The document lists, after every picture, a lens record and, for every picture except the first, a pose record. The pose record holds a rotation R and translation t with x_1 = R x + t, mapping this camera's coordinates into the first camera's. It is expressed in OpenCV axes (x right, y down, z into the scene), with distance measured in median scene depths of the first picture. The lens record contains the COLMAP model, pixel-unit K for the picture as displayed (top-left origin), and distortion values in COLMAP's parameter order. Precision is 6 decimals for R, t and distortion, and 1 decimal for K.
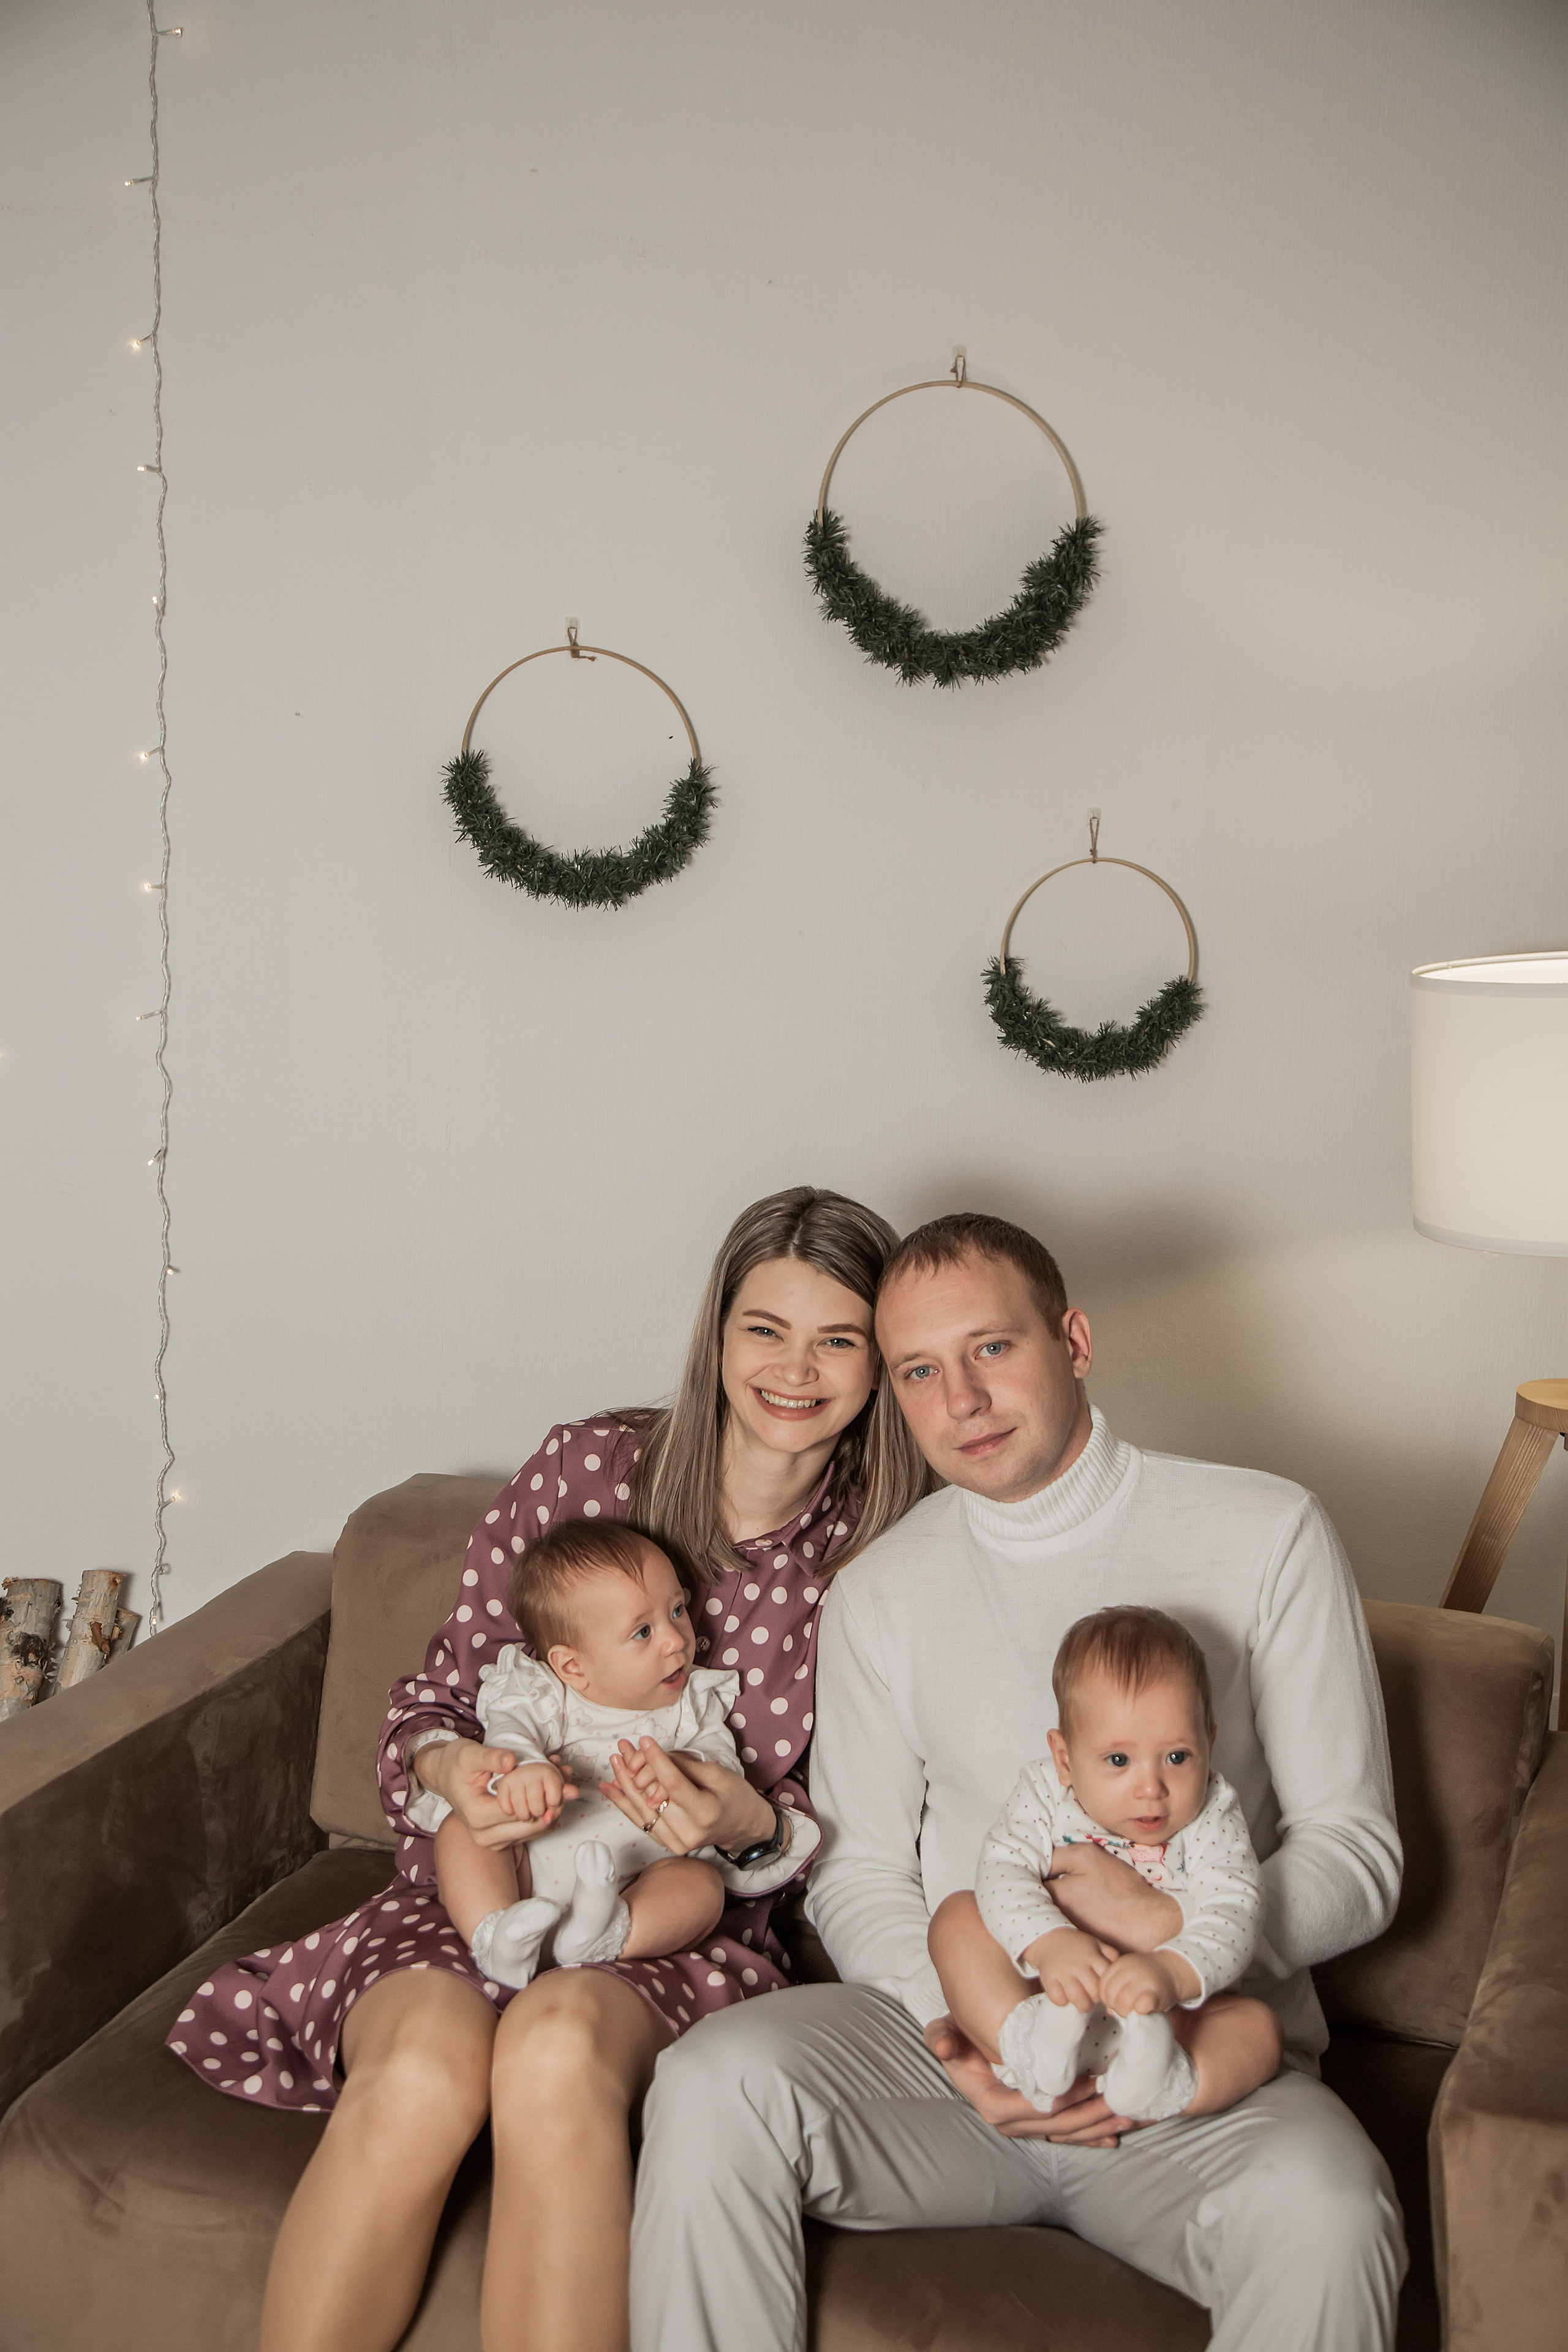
lens RADIAL K [[2787.8, 0, 758.7], [0, 2787.8, 1180.8], [0, 0, 1]] dist [0.109119, 0.000883]
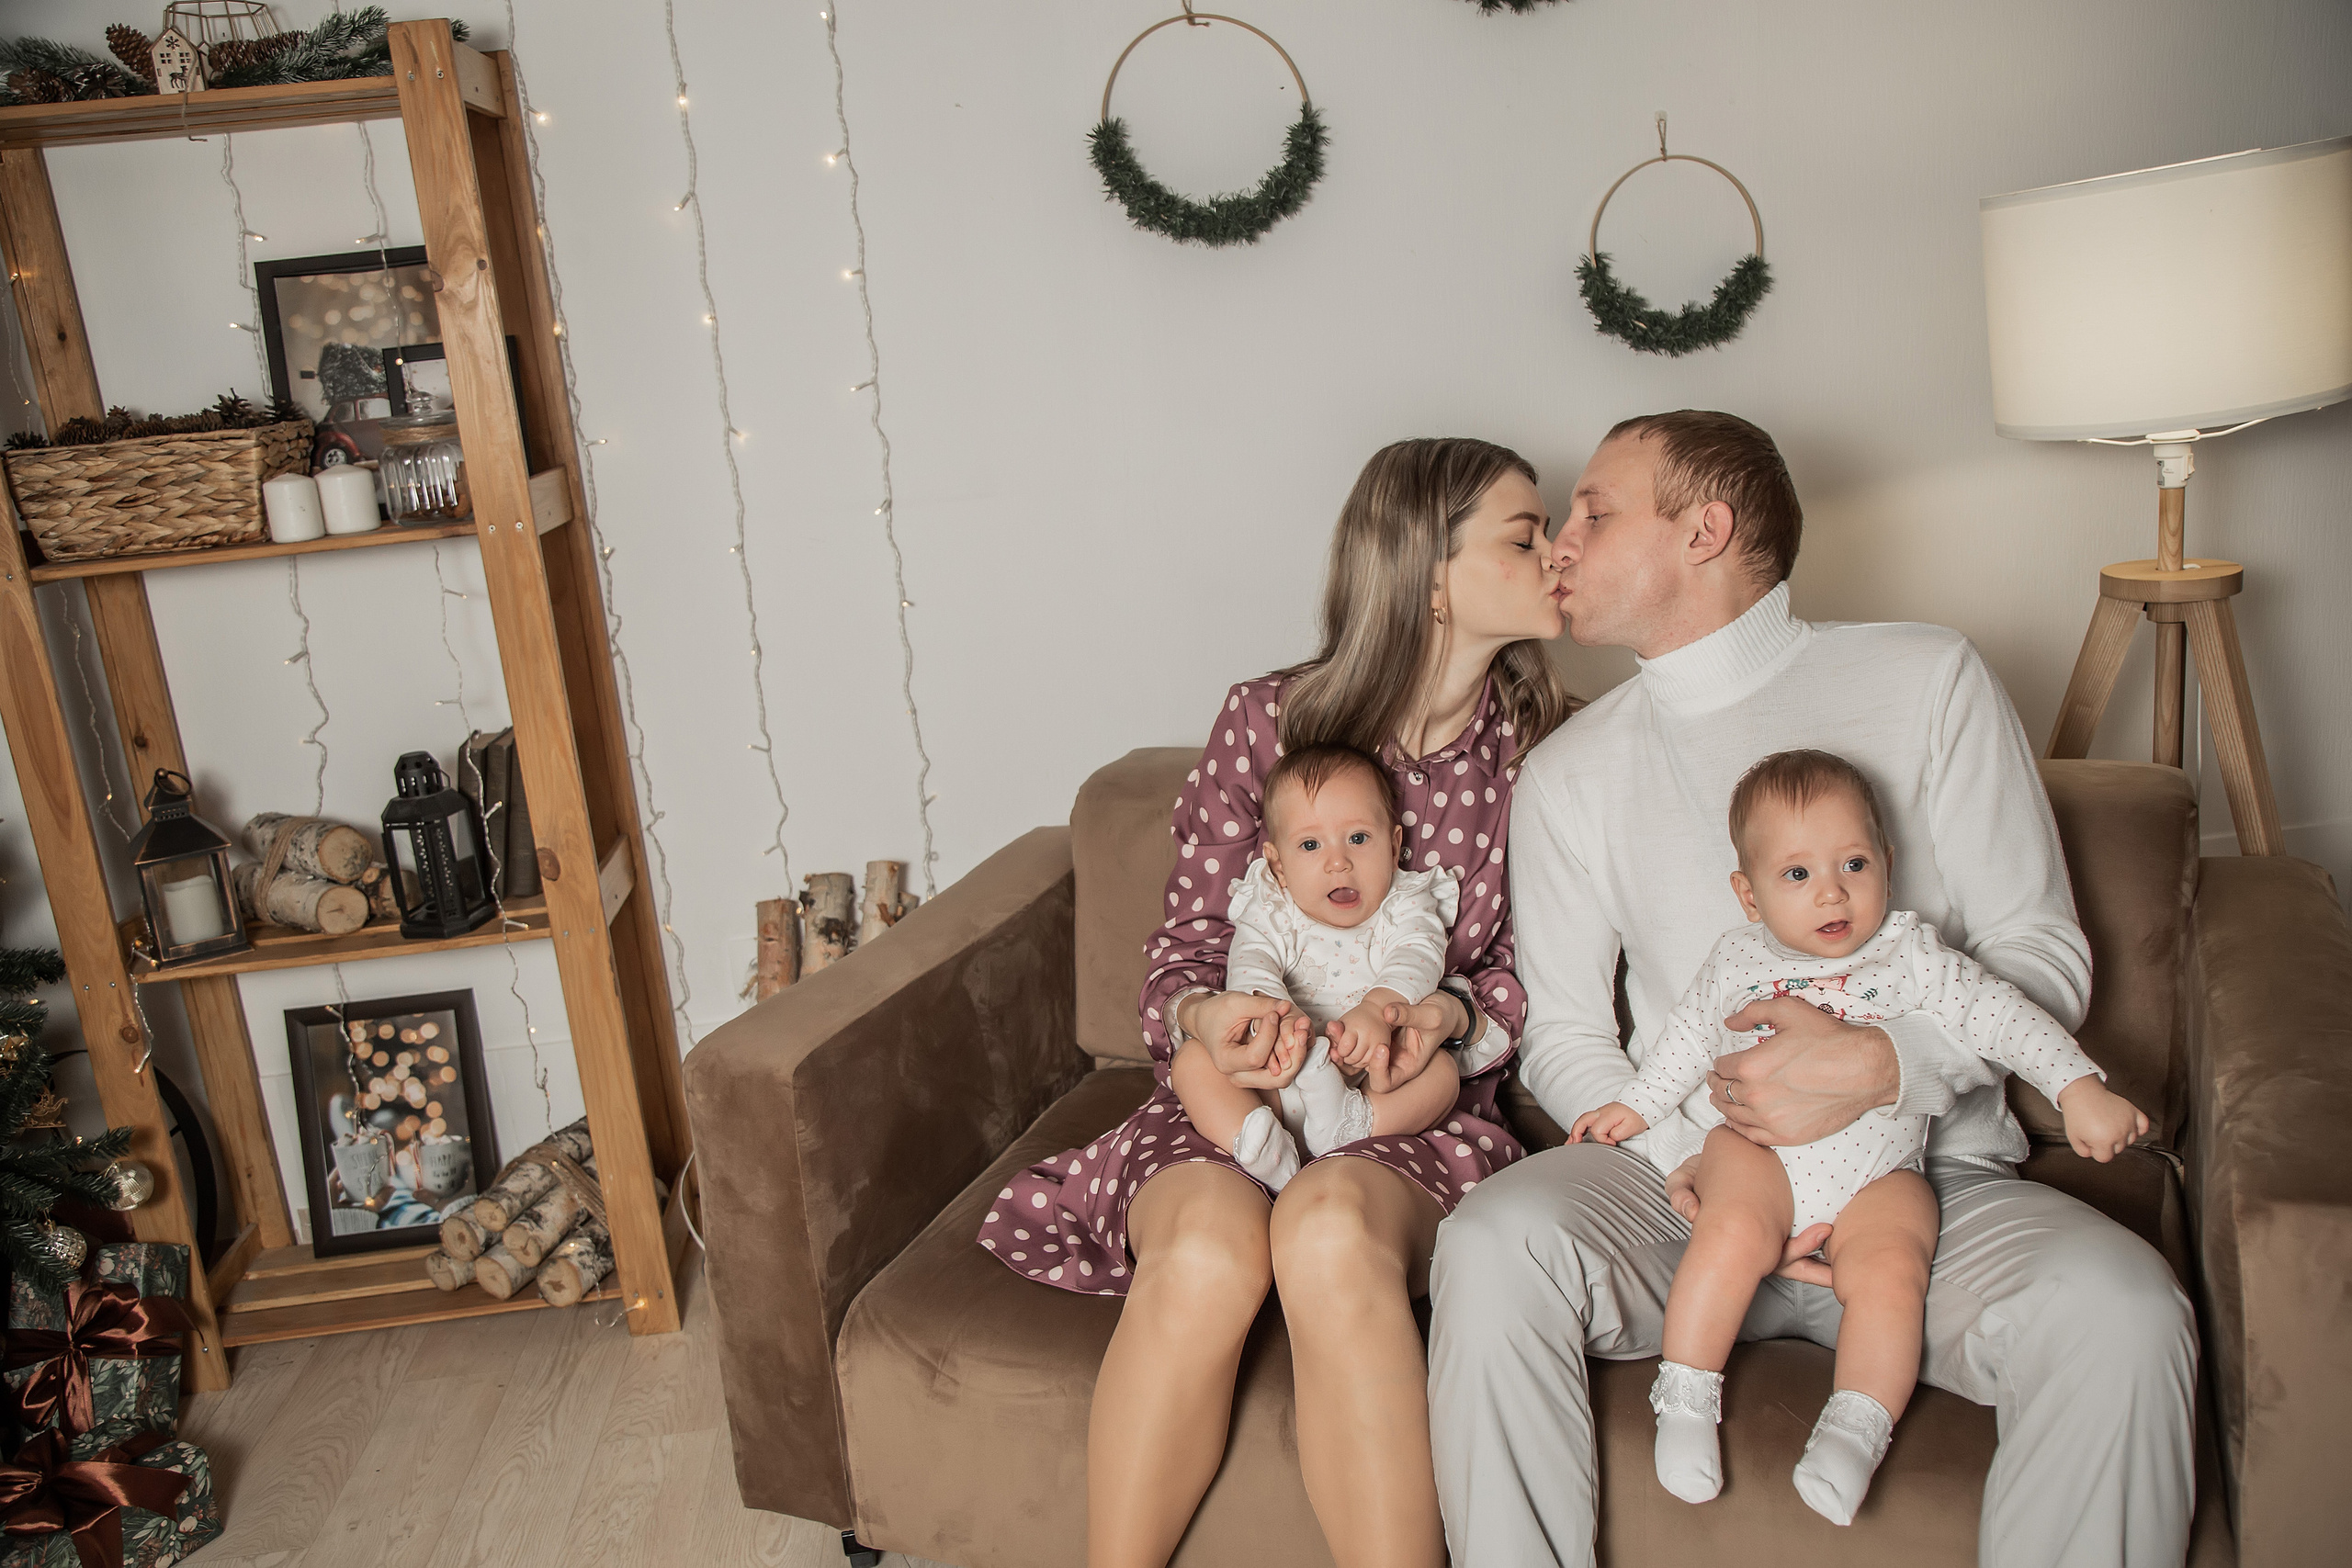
lens RADIAL K [[1924.9, 0, 1176.0], [0, 1924.9, 784.0], [0, 0, 1]] dist [-0.077255, 0.115087]
pose [[0.990831, -0.101666, -0.088984, -0.038974], [0.108753, 0.990942, 0.078783, 0.063953], [0.080169, -0.087738, 0.992912, 0.232865]]
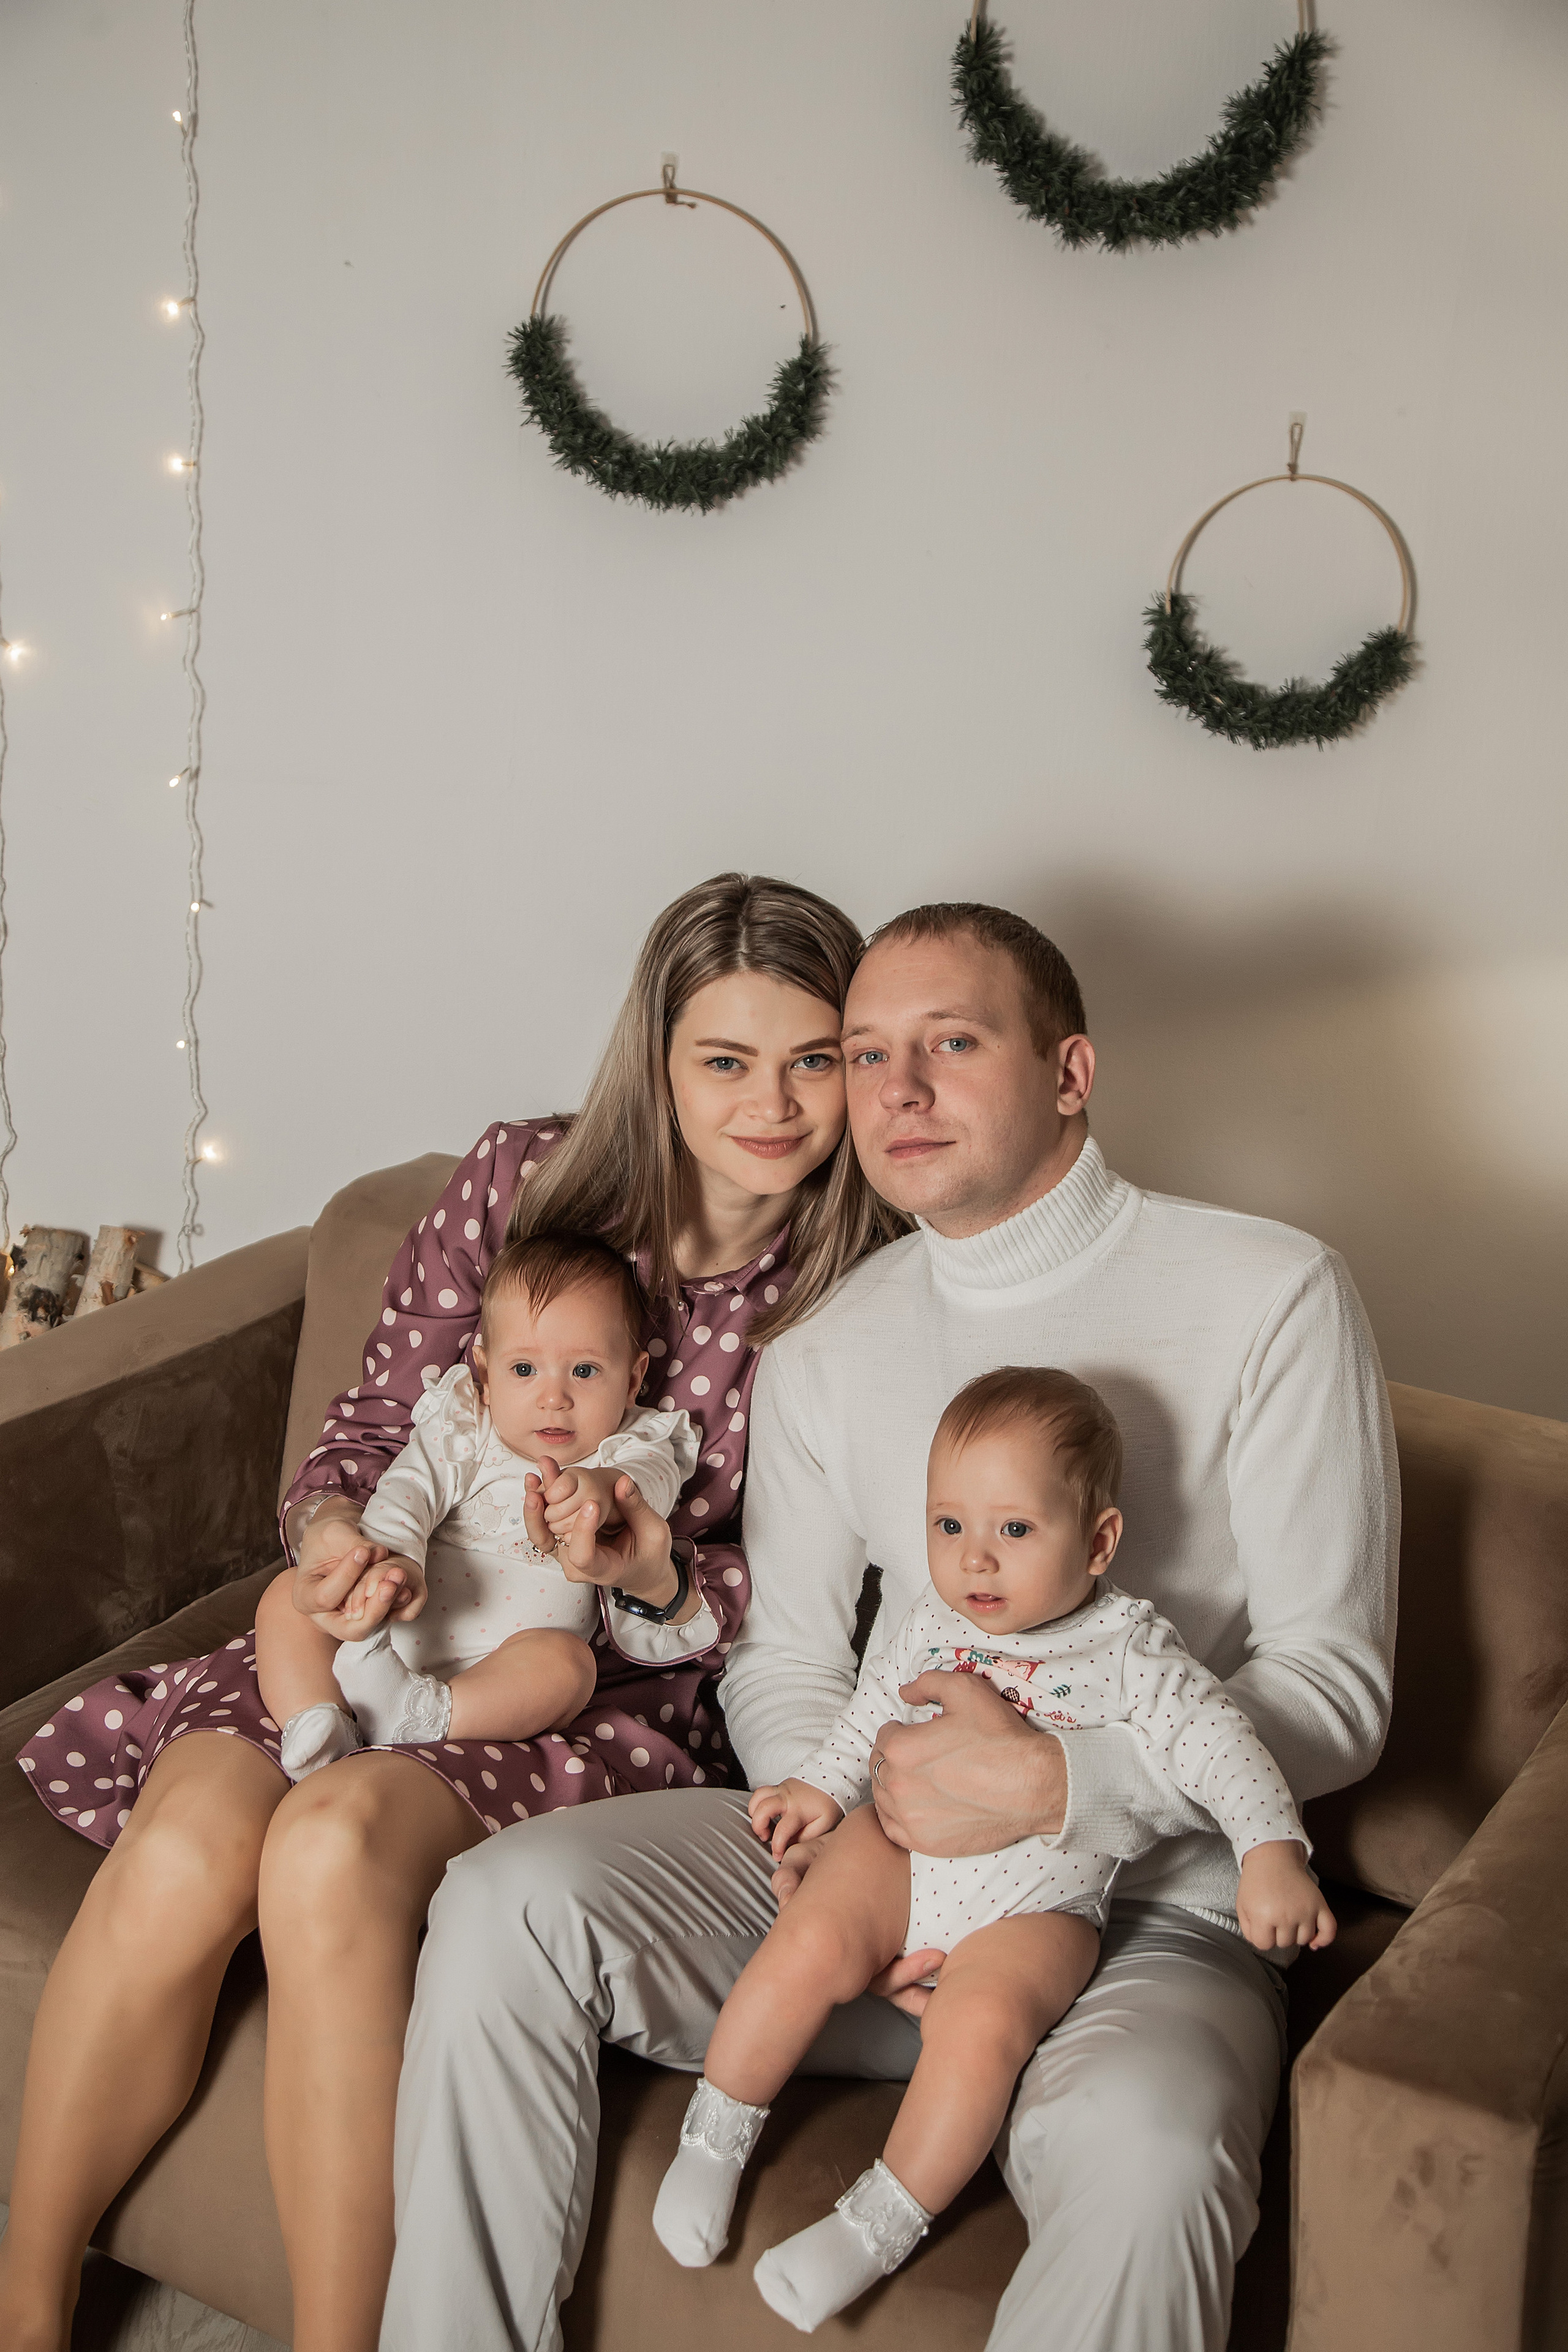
lens RADIAL K [[2787.8, 0, 758.7], [0, 2787.8, 1180.8], [0, 0, 1]] dist [0.109119, 0.000883]
pose [[0.982959, 0.080441, -0.165291, 0.141256], [-0.059648, 0.990092, 0.127125, -0.006422], [0.173880, -0.115099, 0.978017, 0.160069]]
